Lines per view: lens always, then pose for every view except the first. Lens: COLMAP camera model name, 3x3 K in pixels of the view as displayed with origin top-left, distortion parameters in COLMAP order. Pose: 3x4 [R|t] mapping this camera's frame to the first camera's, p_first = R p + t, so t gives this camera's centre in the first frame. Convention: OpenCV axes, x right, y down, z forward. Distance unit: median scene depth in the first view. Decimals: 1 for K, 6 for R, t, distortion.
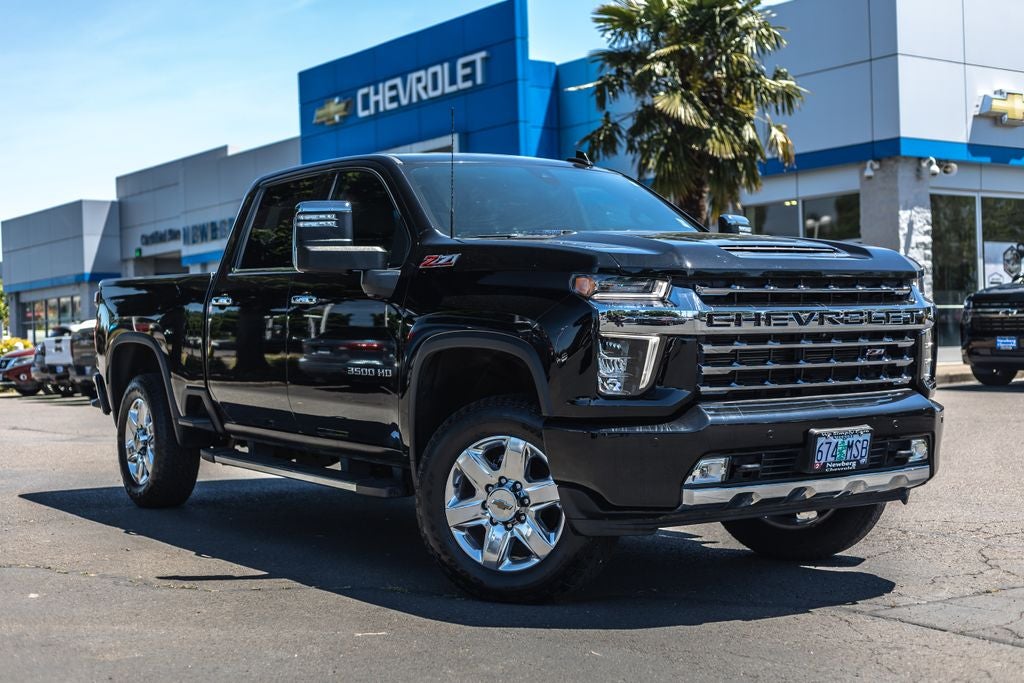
lens RADIAL K [[1428.7, 0, 512.0], [0, 1428.7, 341.5], [0, 0, 1]] dist [0.022158, 0.006638]
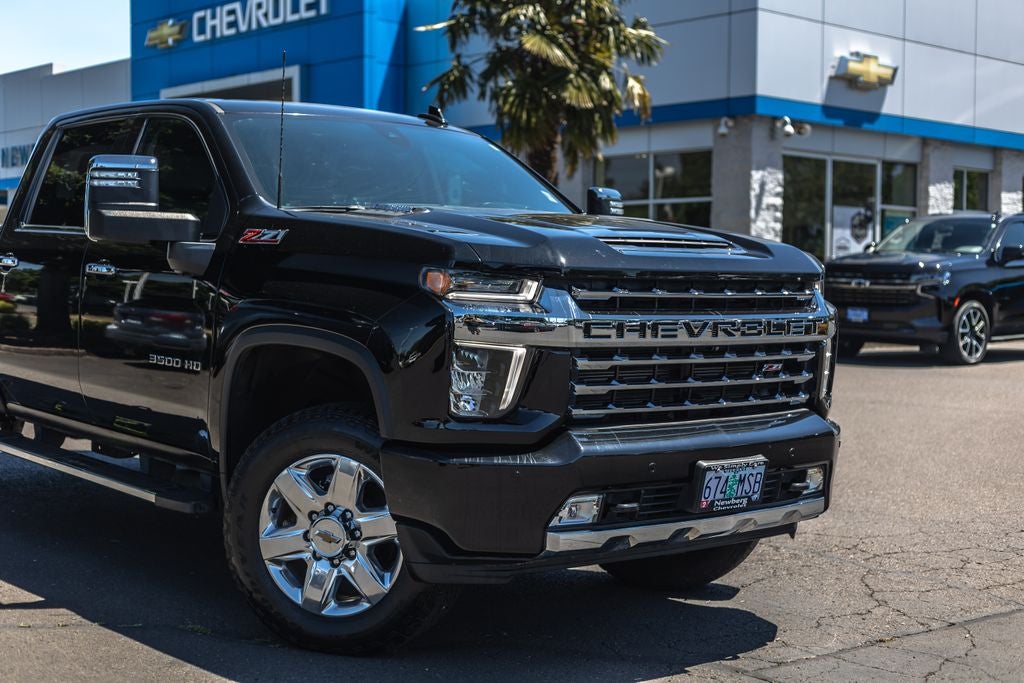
lens RADIAL K [[1443.3, 0, 499.2], [0, 1443.3, 340.7], [0, 0, 1]] dist [0.020374, -0.035138]
pose [[0.993921, 0.033912, 0.104740, 0.000207], [-0.038213, 0.998495, 0.039327, -0.035879], [-0.103249, -0.043090, 0.993722, 0.155672]]
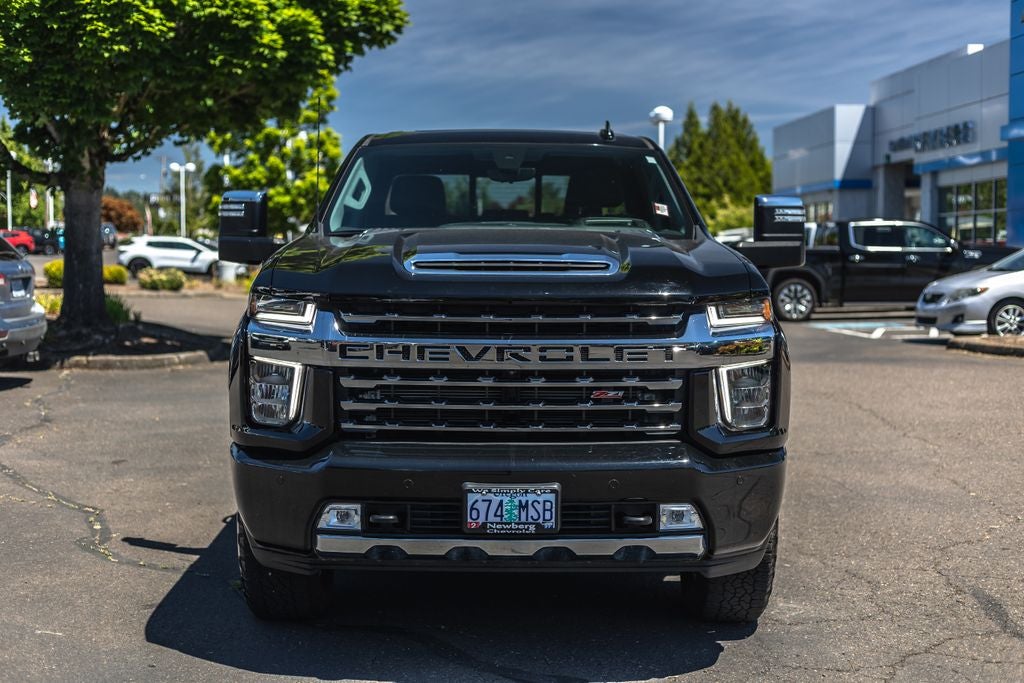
lens RADIAL K [[1443.3, 0, 499.2], [0, 1443.3, 340.7], [0, 0, 1]] dist [0.020374, -0.035138]
pose [[0.843582, 0.065344, -0.533010, 0.633365], [-0.028596, 0.996627, 0.076923, -0.084631], [0.536239, -0.049649, 0.842605, 0.260507]]
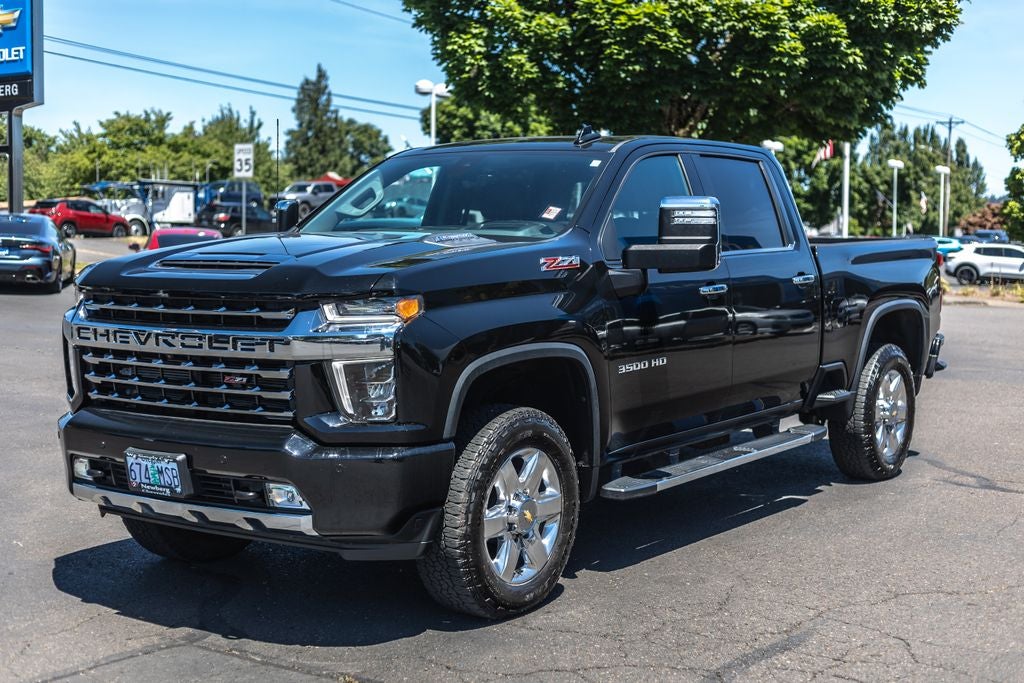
lens RADIAL K [[1443.3, 0, 499.2], [0, 1443.3, 340.7], [0, 0, 1]] dist [0.020374, -0.035138]
pose [[0.369937, 0.088173, -0.924863, 1.157316], [-0.019739, 0.996007, 0.087060, -0.100819], [0.928847, -0.013951, 0.370200, 0.799961]]
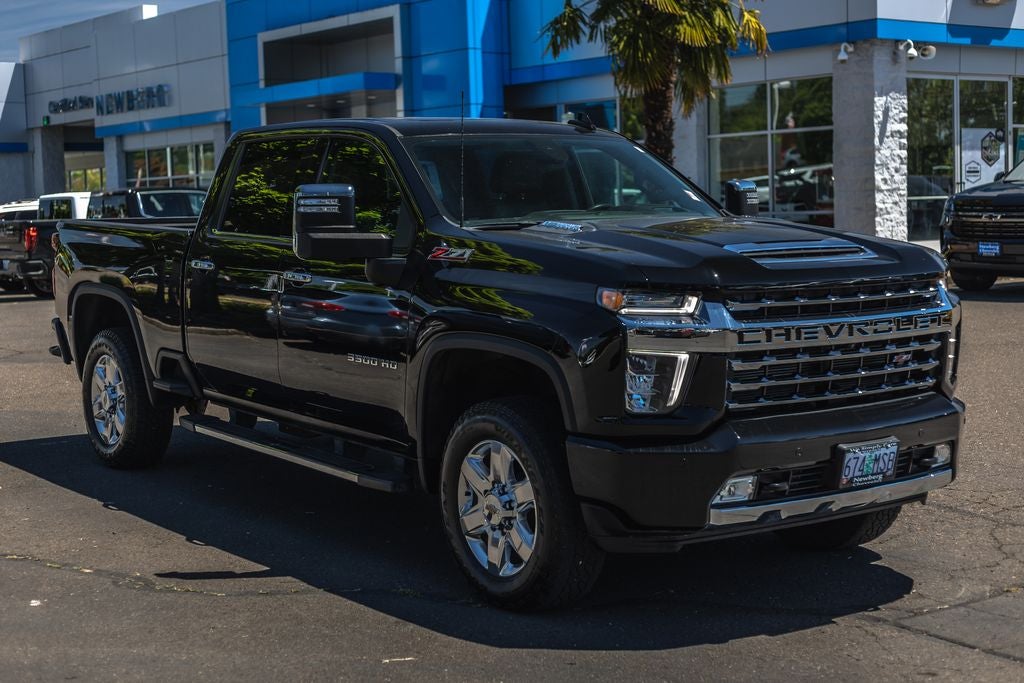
lens RADIAL K [[1524.9, 0, 474.1], [0, 1524.9, 326.3], [0, 0, 1]] dist [0.018661, 0.008942]
pose [[0.999785, 0.000711, 0.020726, -0.058200], [-0.002331, 0.996931, 0.078250, -0.093147], [-0.020607, -0.078281, 0.996718, -0.028849]]
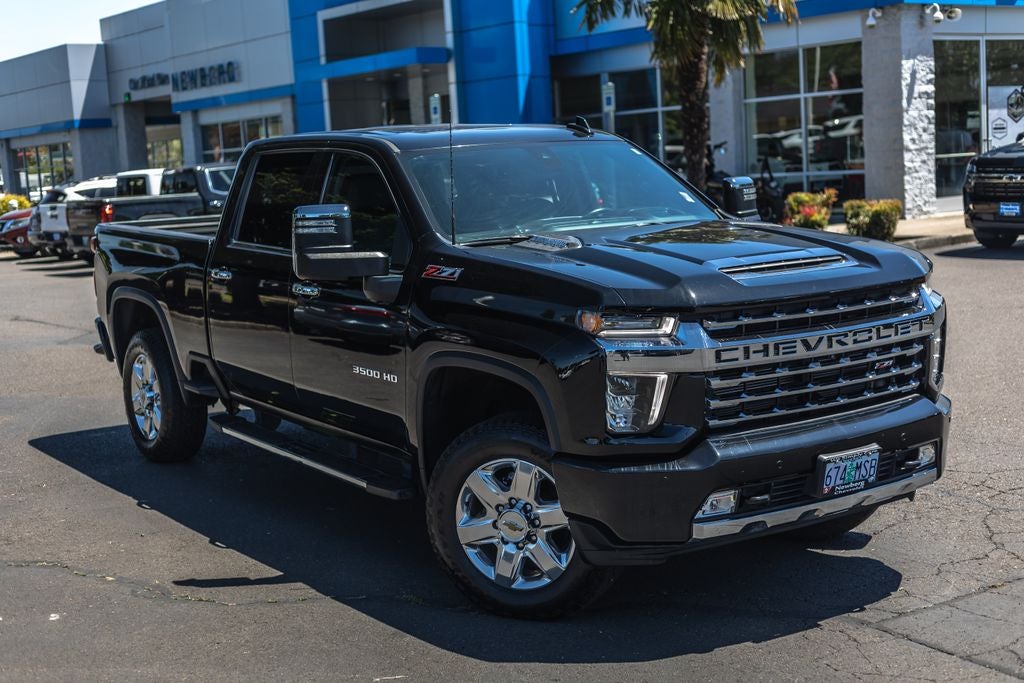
lens RADIAL K [[1428.7, 0, 512.0], [0, 1428.7, 341.5], [0, 0, 1]] dist [0.022158, 0.006638]
pose [[0.999622, -0.027474, -0.001071, -0.002861], [0.027393, 0.991847, 0.124459, -0.137143], [-0.002357, -0.124442, 0.992224, 0.015419]]
